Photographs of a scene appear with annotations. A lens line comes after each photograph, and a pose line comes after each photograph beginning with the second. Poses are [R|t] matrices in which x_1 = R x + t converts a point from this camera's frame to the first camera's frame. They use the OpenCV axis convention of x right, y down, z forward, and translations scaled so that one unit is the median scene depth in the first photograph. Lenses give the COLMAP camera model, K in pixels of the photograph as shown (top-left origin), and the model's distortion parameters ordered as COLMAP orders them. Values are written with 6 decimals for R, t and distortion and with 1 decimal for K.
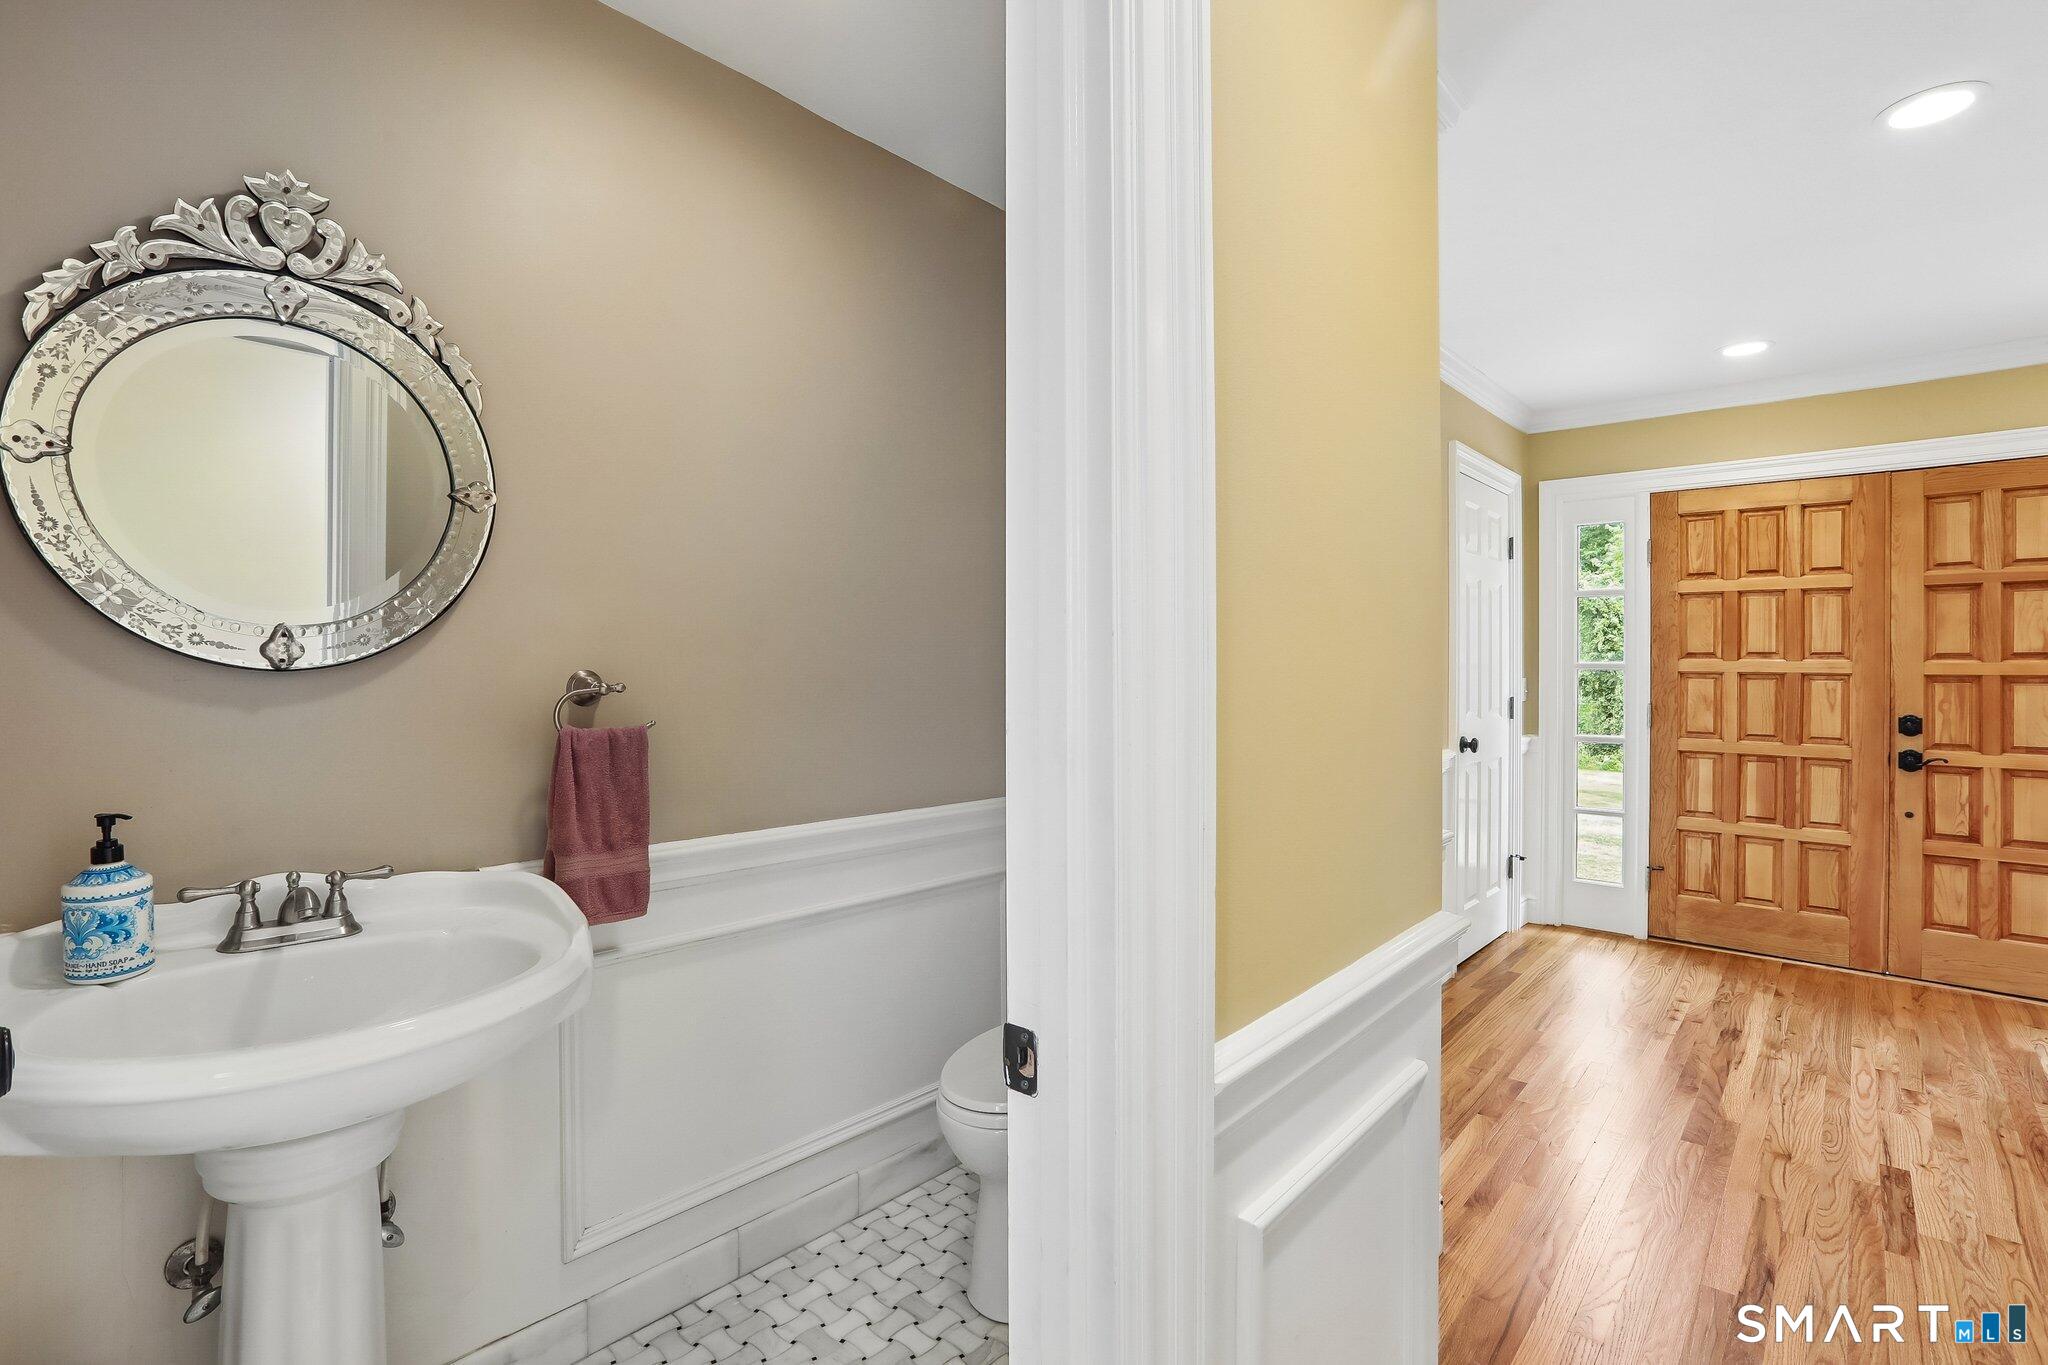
lens RADIAL K [[949.3, 0, 1025.9], [0, 949.3, 672.2], [0, 0, 1]] dist [-0.015177, -0.000080]
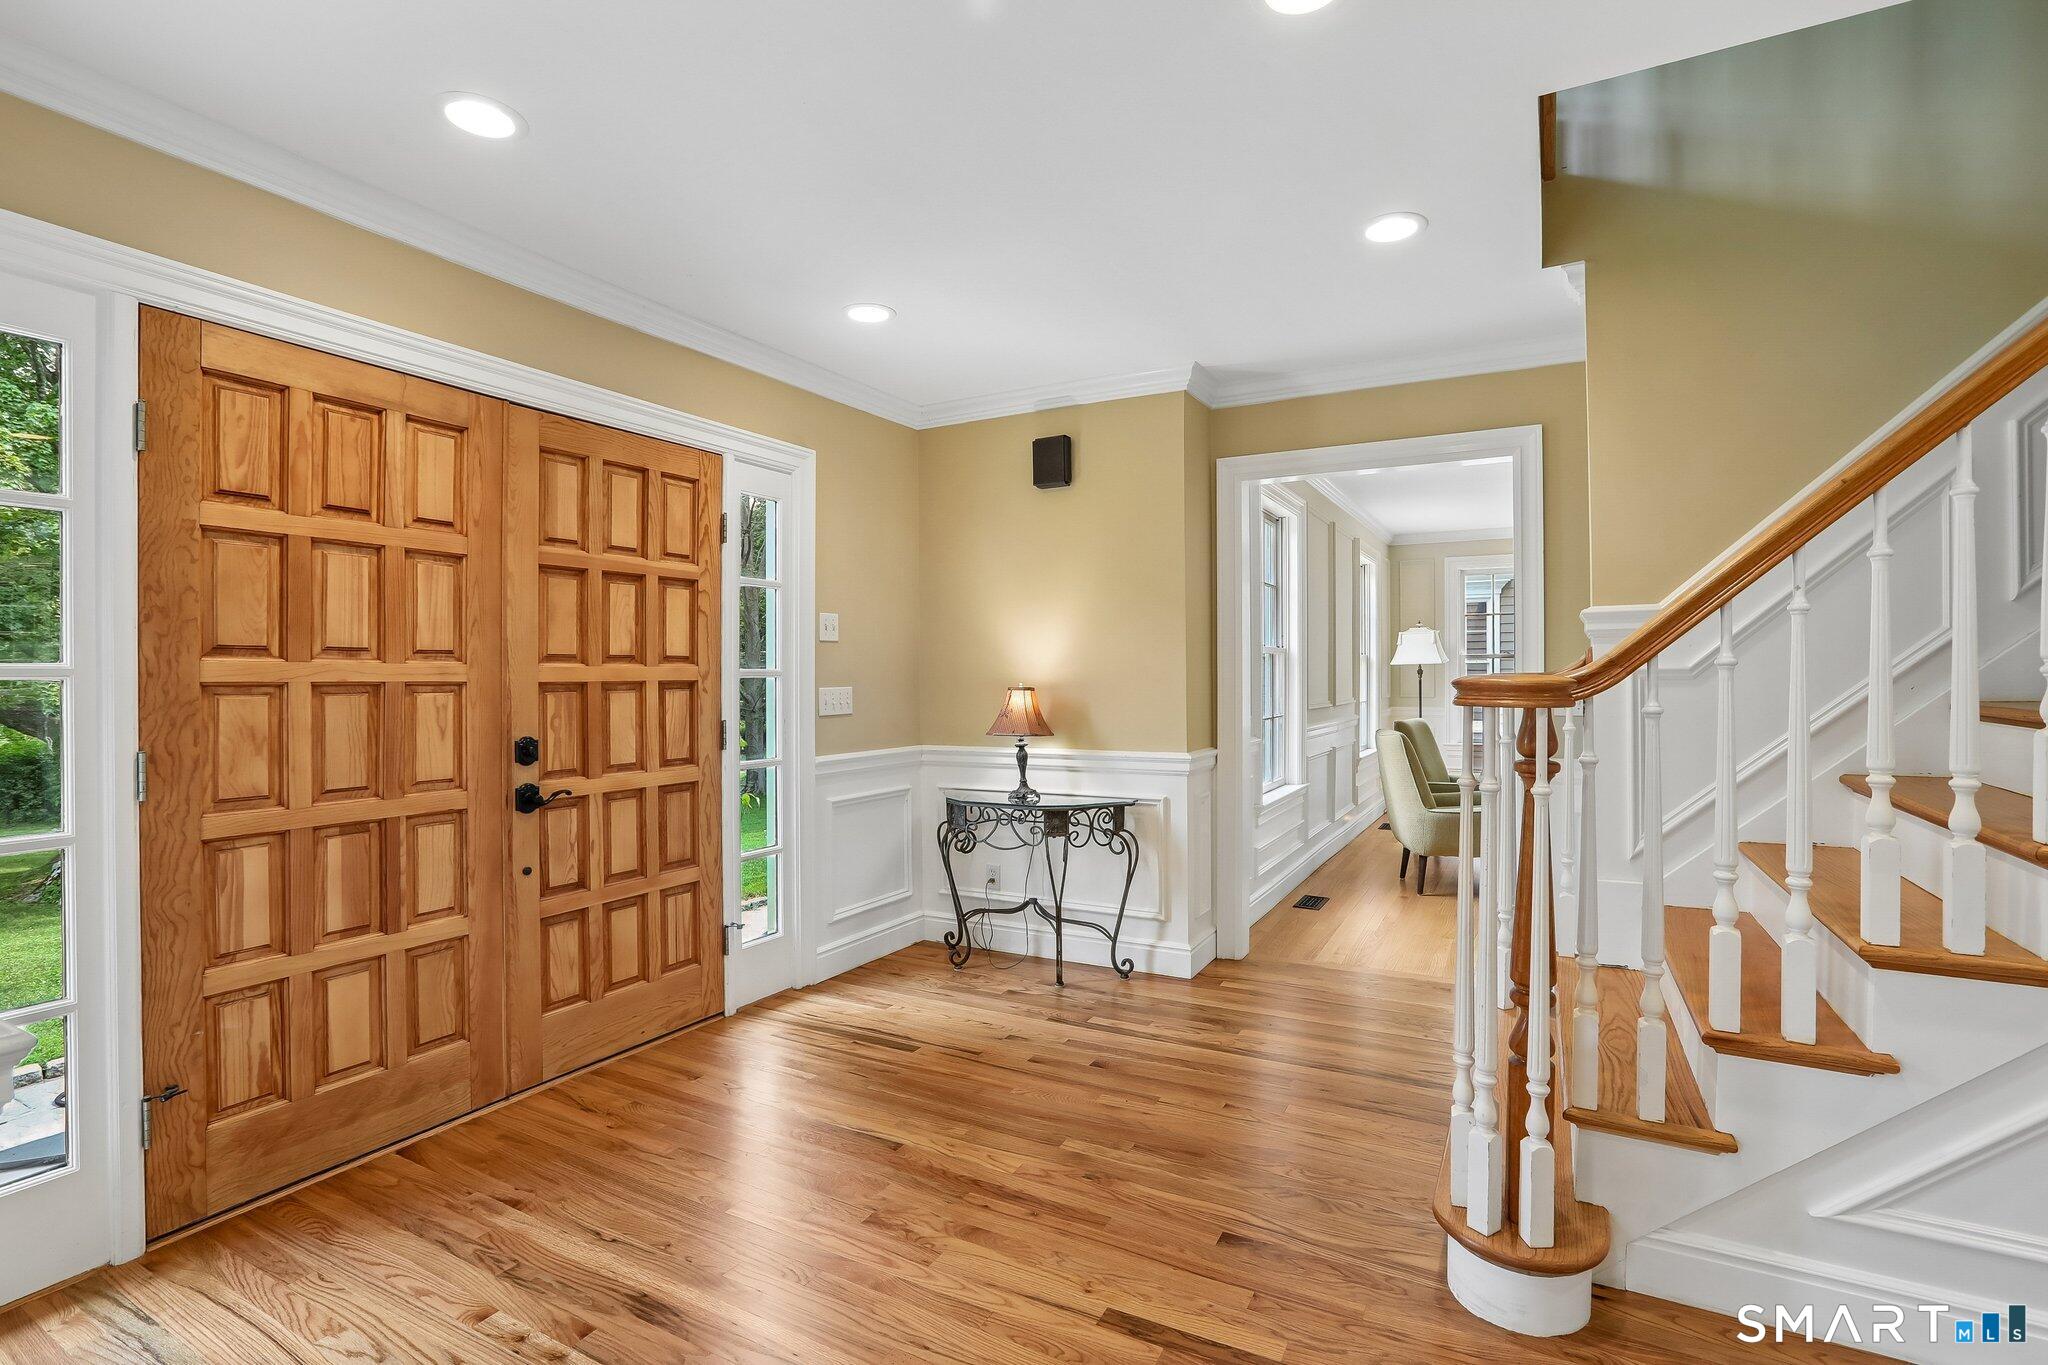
lens RADIAL K [[949.3, 0, 1030.2], [0, 949.3, 682.1], [0, 0, 1]] dist [-0.015177, -0.000080]
pose [[-0.235257, -0.010546, 0.971876, 0.115716], [0.009249, 0.999872, 0.013088, -0.003713], [-0.971889, 0.012068, -0.235129, 0.749351]]
